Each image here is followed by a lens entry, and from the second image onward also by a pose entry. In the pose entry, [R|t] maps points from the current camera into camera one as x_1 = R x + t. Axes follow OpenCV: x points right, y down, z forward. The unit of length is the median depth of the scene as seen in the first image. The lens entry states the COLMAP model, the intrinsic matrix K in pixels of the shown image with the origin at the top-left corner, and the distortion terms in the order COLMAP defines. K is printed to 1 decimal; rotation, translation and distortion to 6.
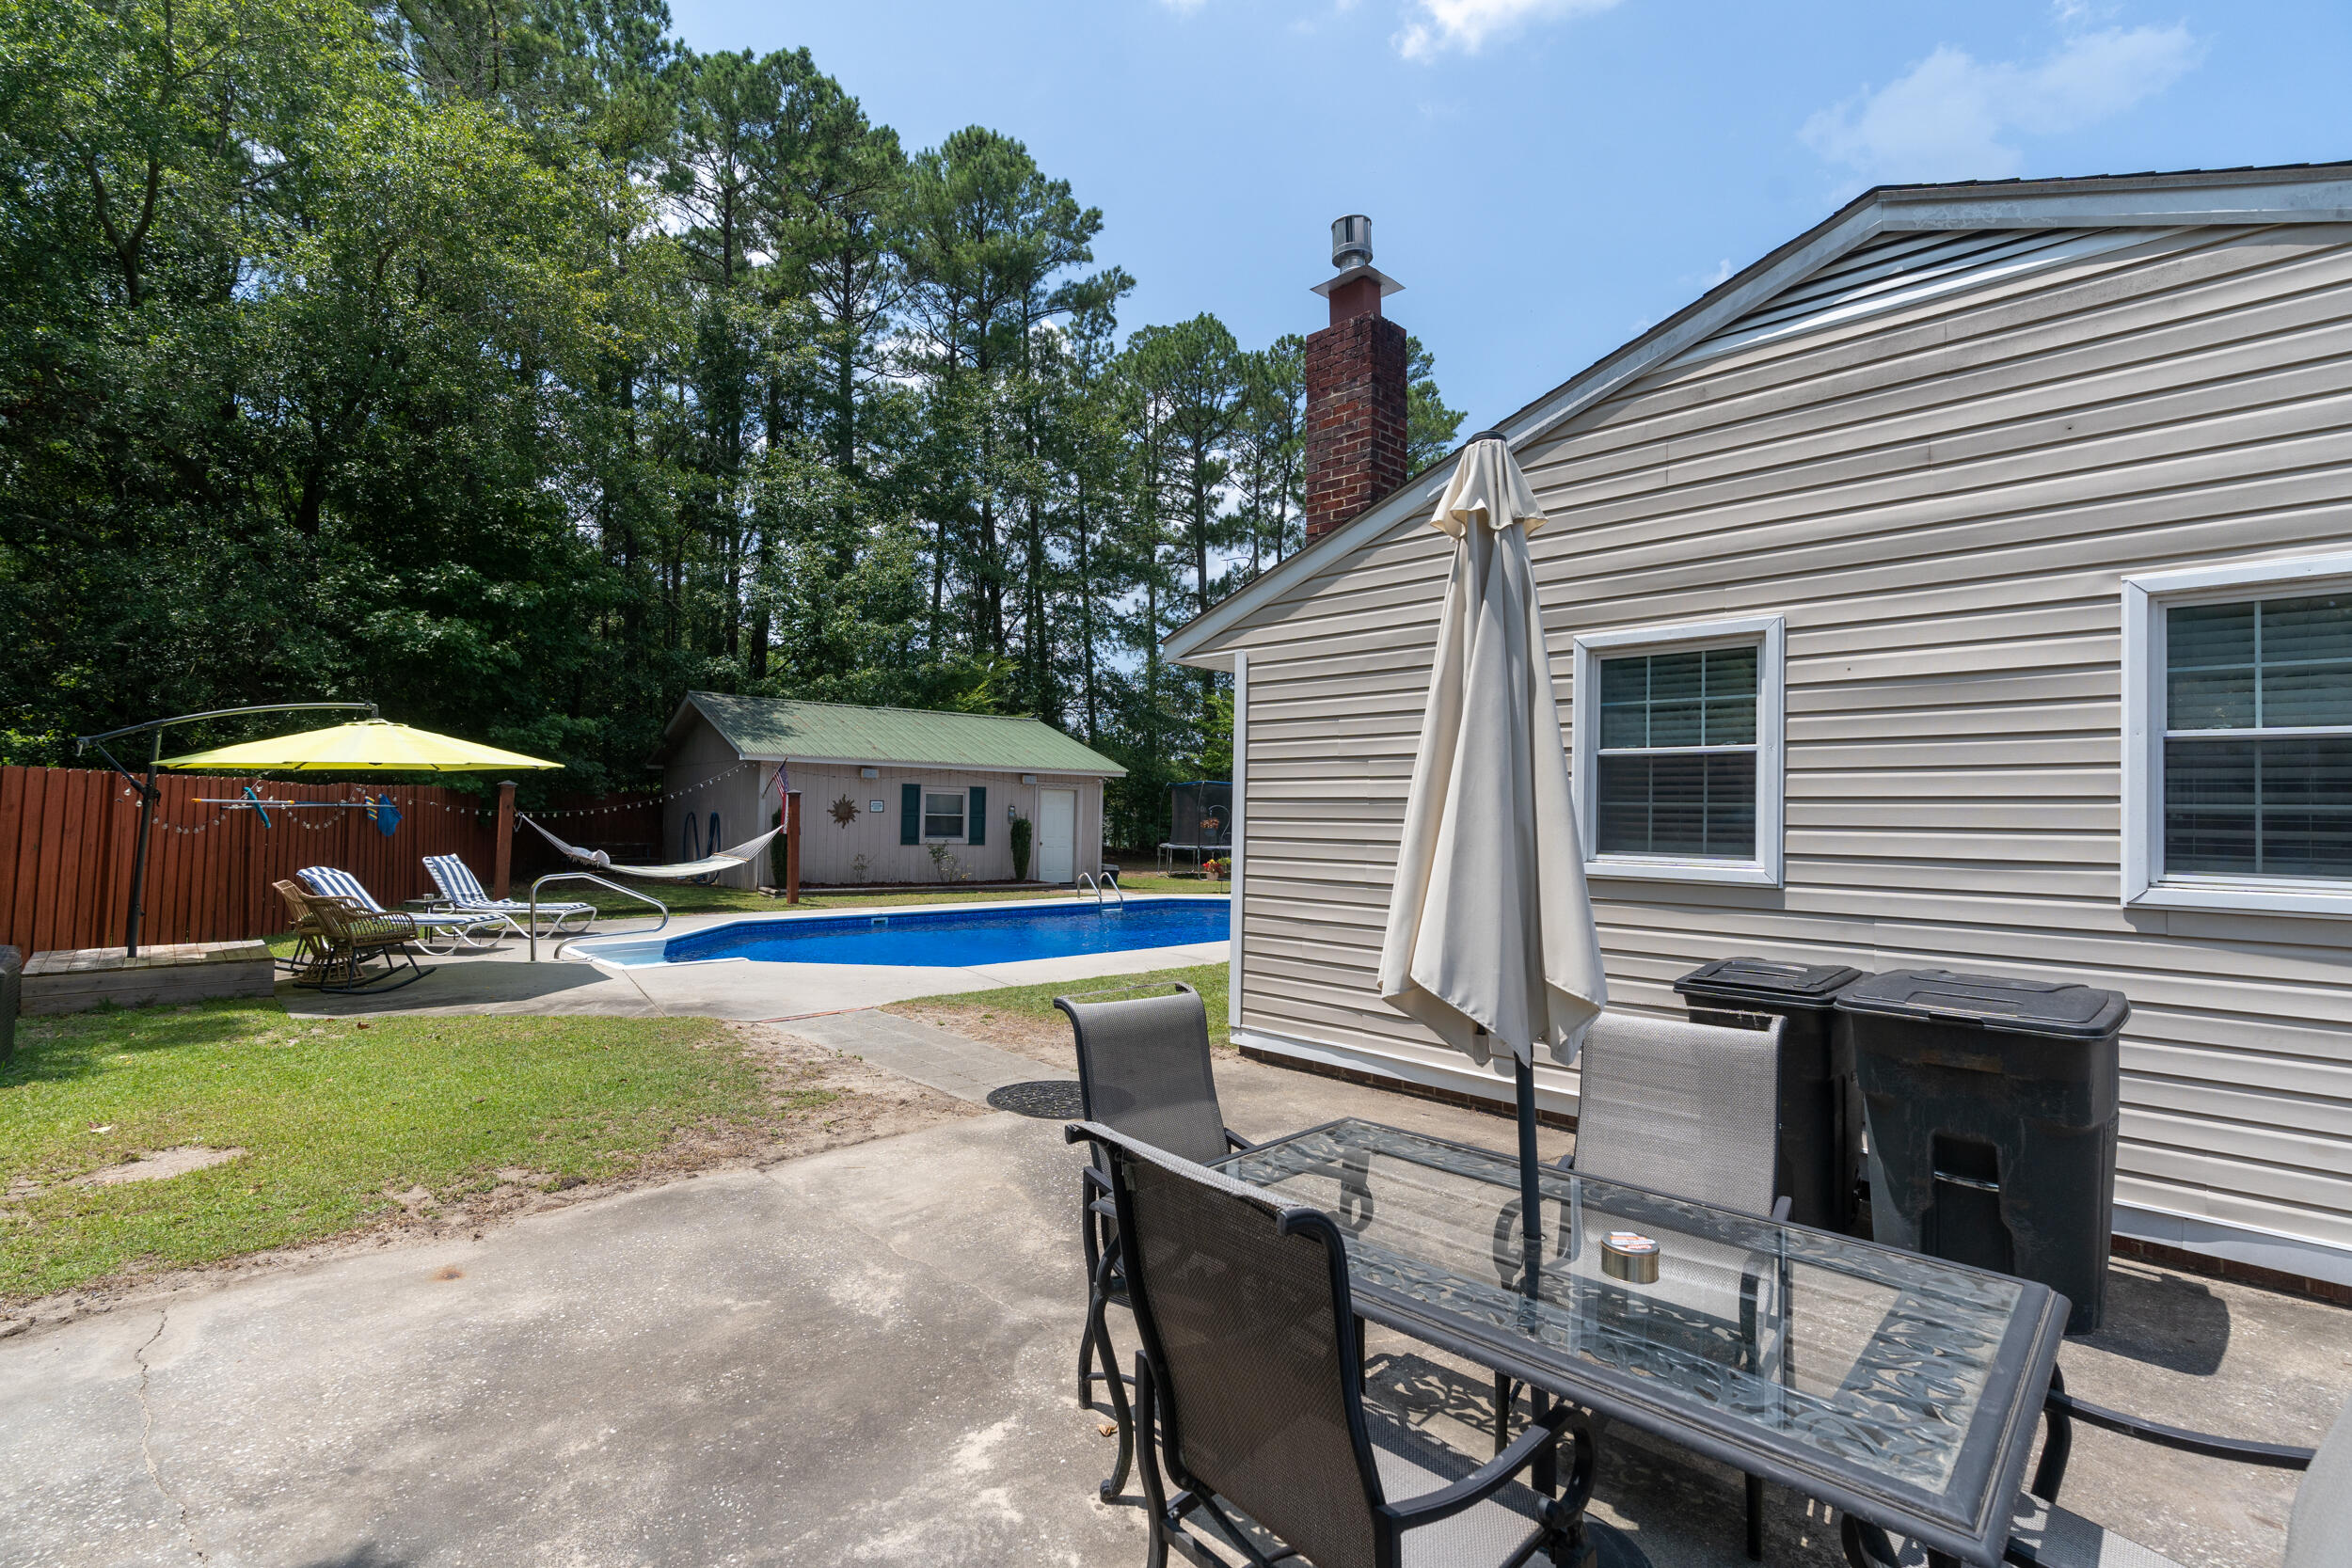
lens RADIAL K [[1053.7, 0, 1179.4], [0, 1053.7, 783.8], [0, 0, 1]] dist [-0.009887, 0.003838]
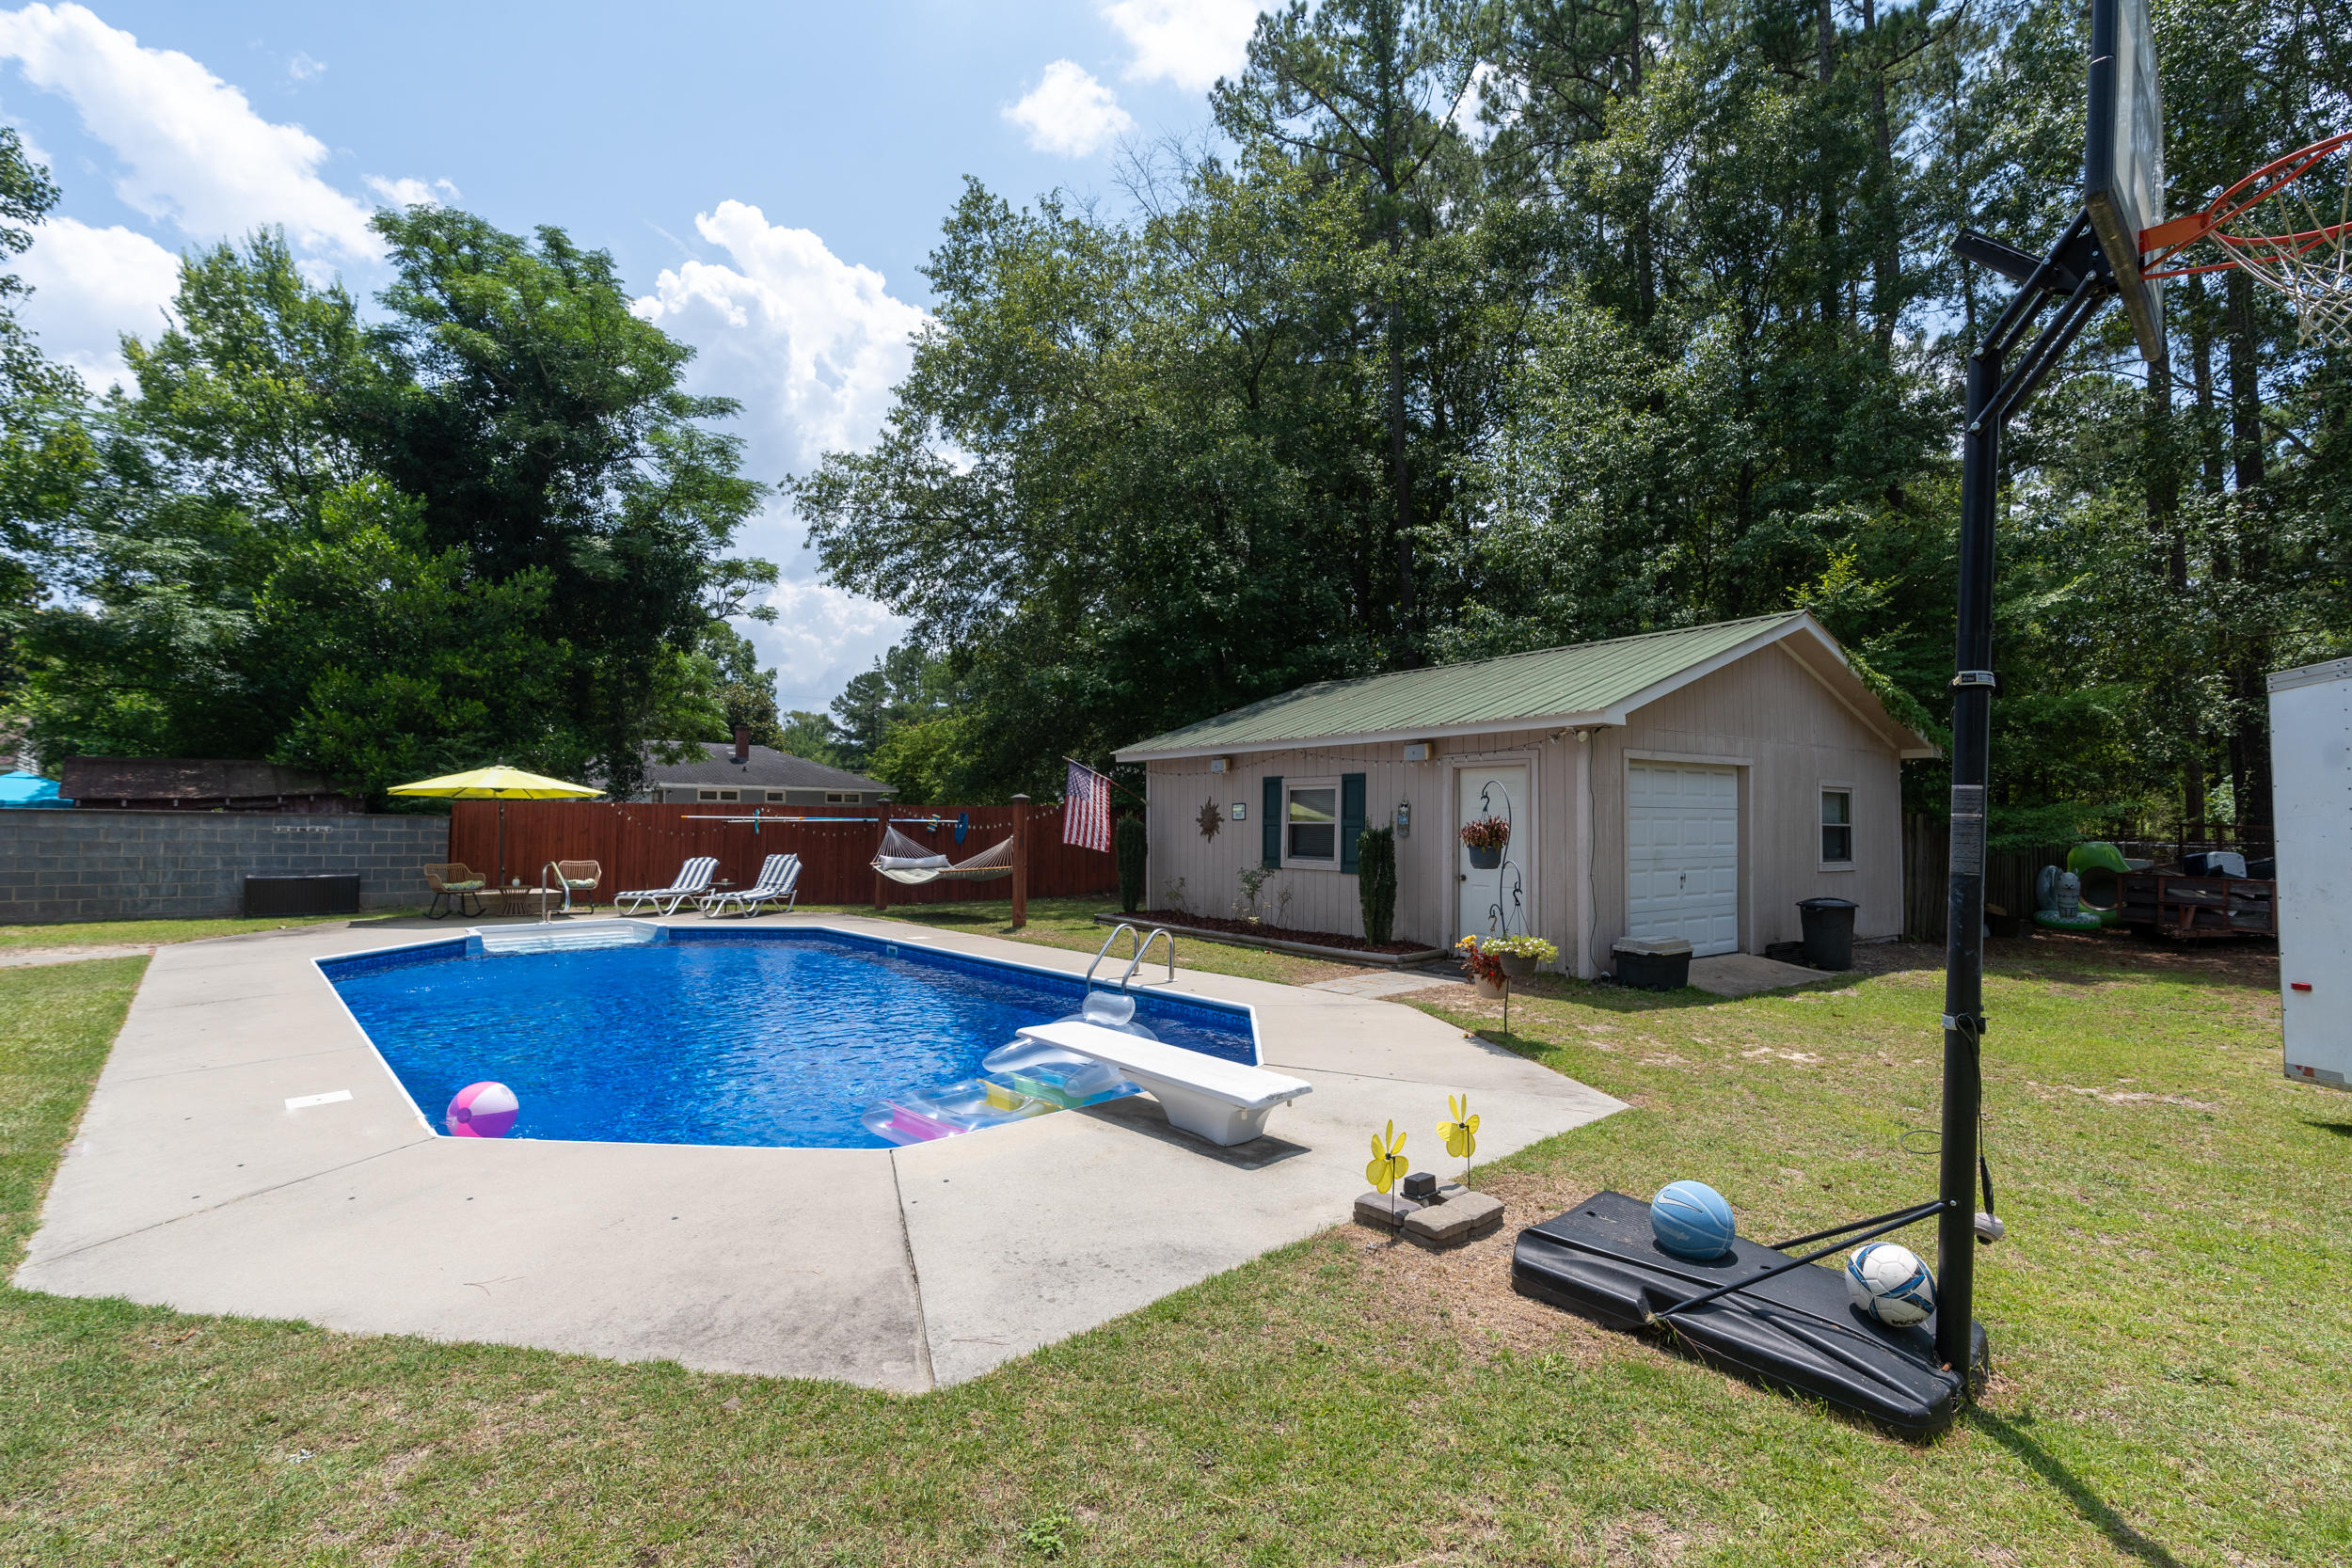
lens RADIAL K [[1053.7, 0, 1174.7], [0, 1053.7, 785.7], [0, 0, 1]] dist [-0.009887, 0.003838]
pose [[-0.061311, -0.049383, -0.996896, 0.675270], [0.030339, 0.998222, -0.051315, 0.063126], [0.997658, -0.033391, -0.059704, 1.623744]]
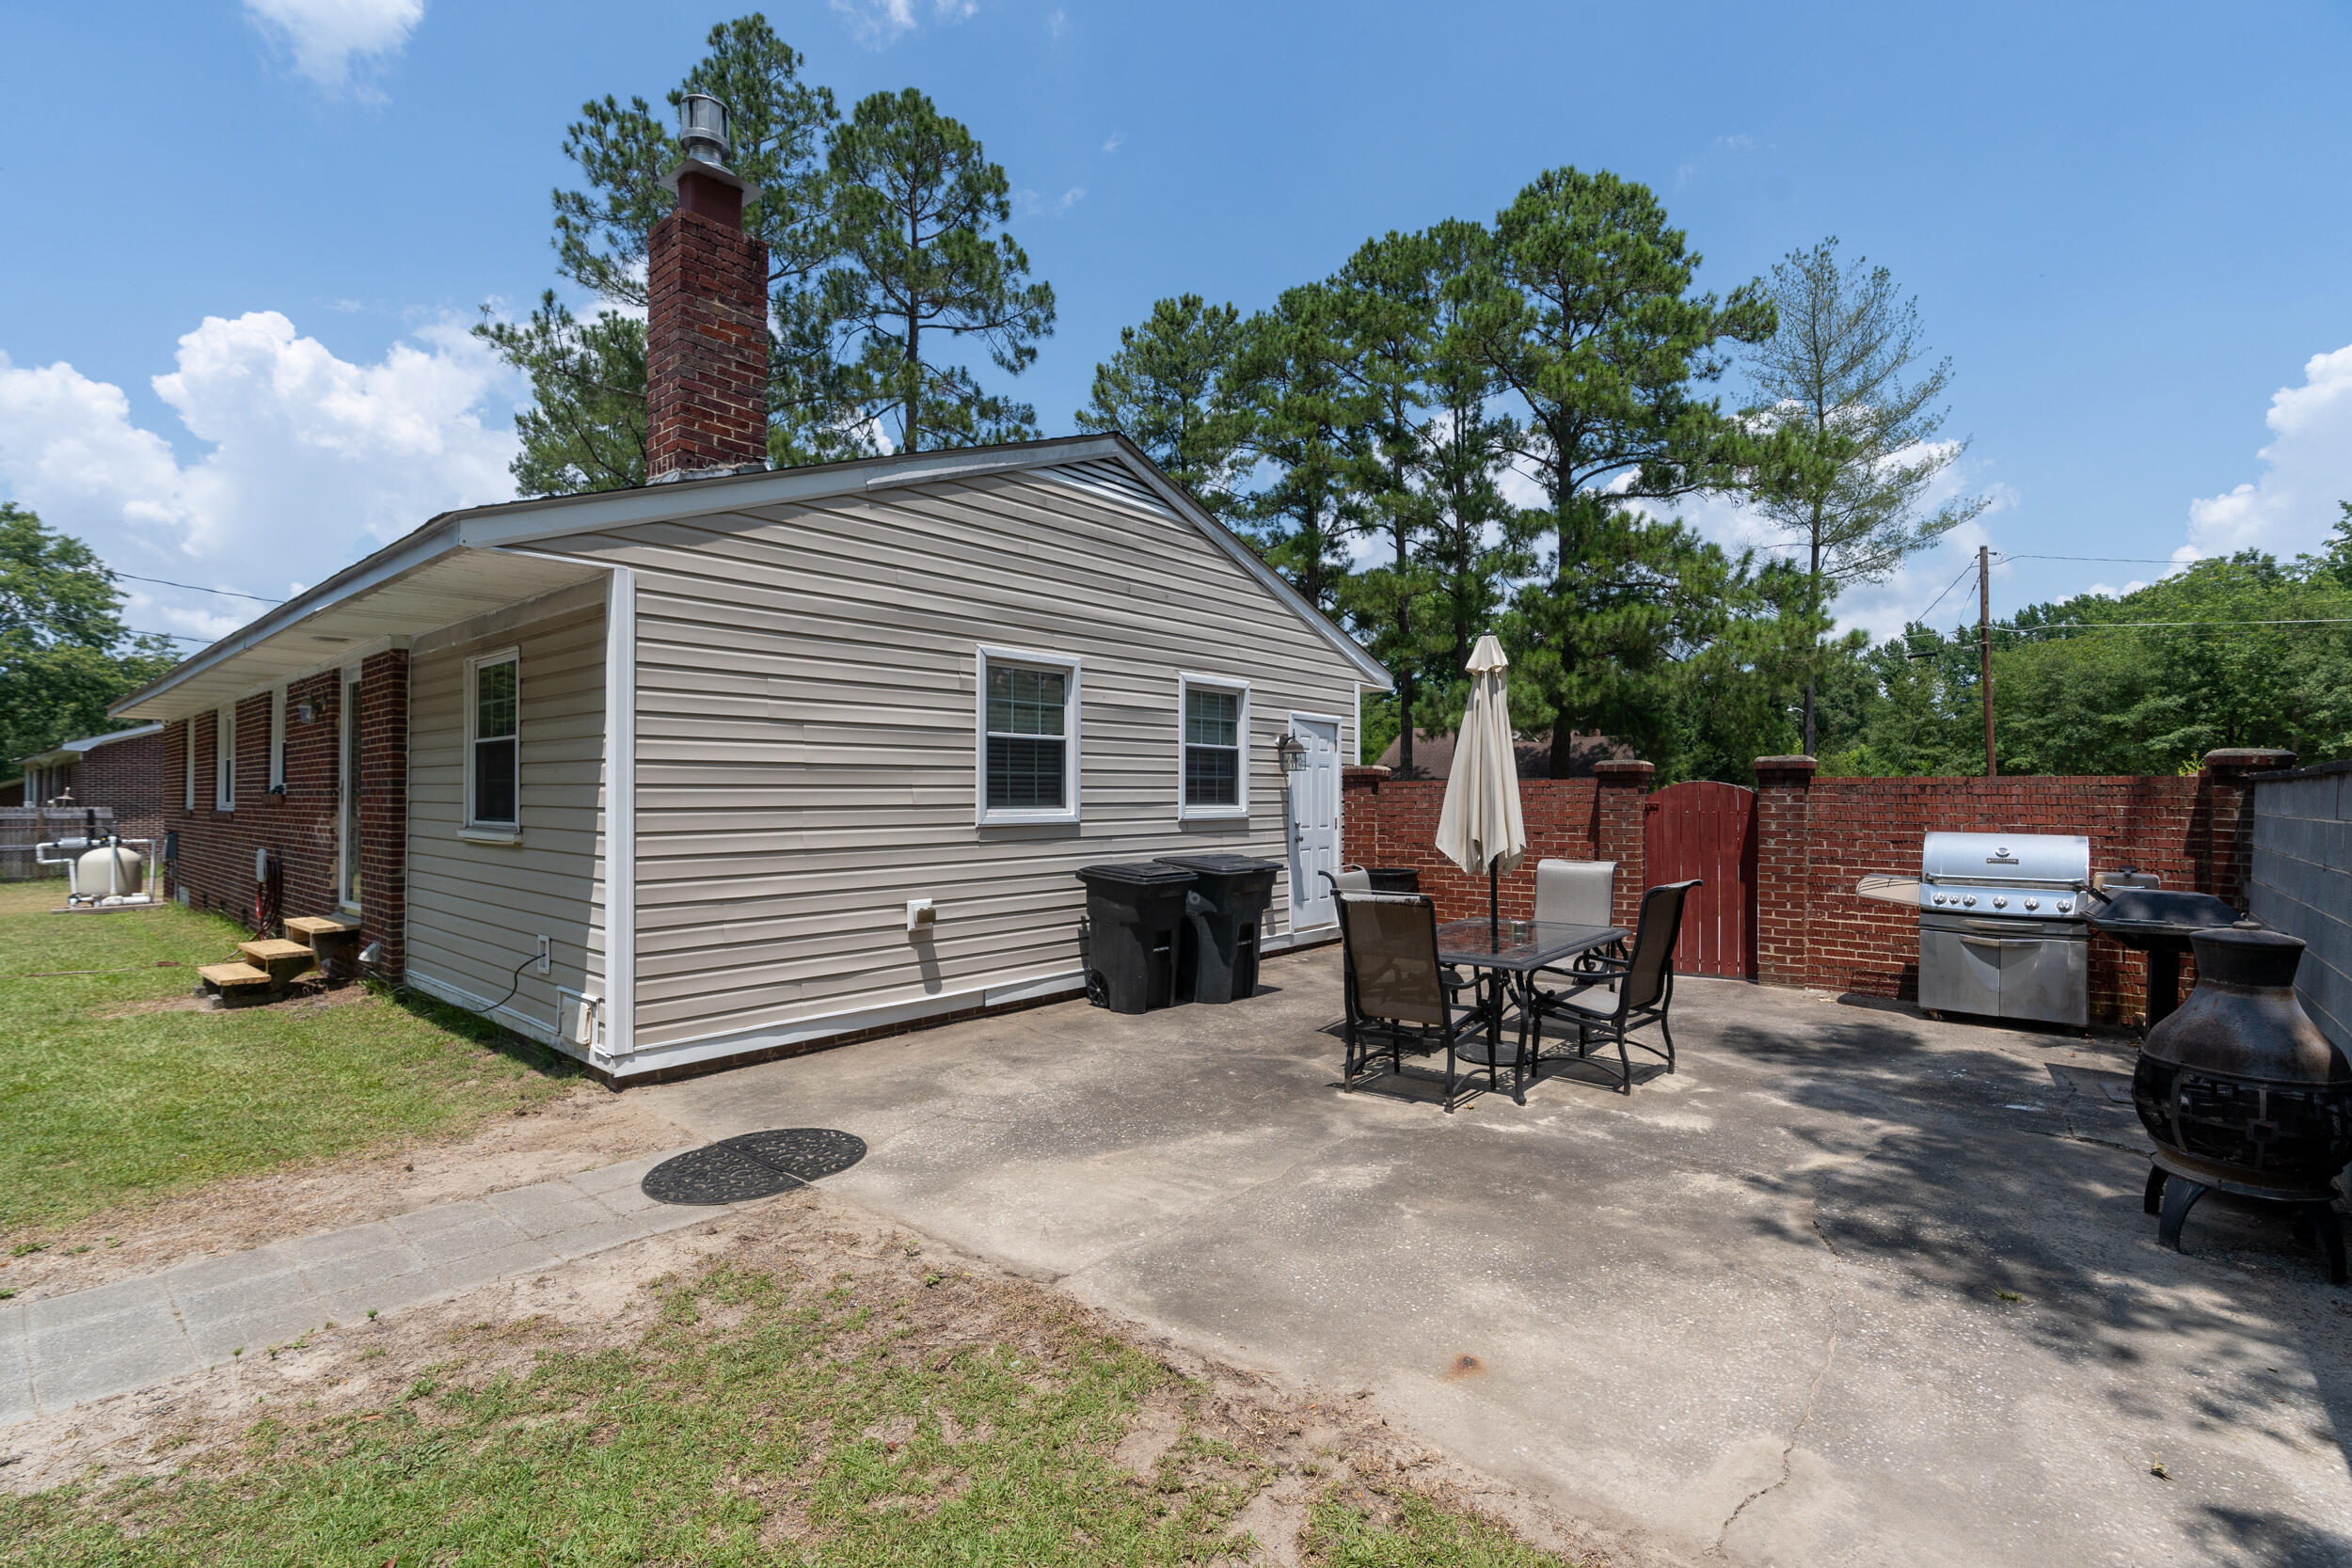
lens RADIAL K [[1053.7, 0, 1184.3], [0, 1053.7, 786.9], [0, 0, 1]] dist [-0.009887, 0.003838]
pose [[-0.079064, -0.009233, 0.996827, -0.421904], [-0.030598, 0.999508, 0.006831, 0.009470], [-0.996400, -0.029960, -0.079308, 0.370789]]
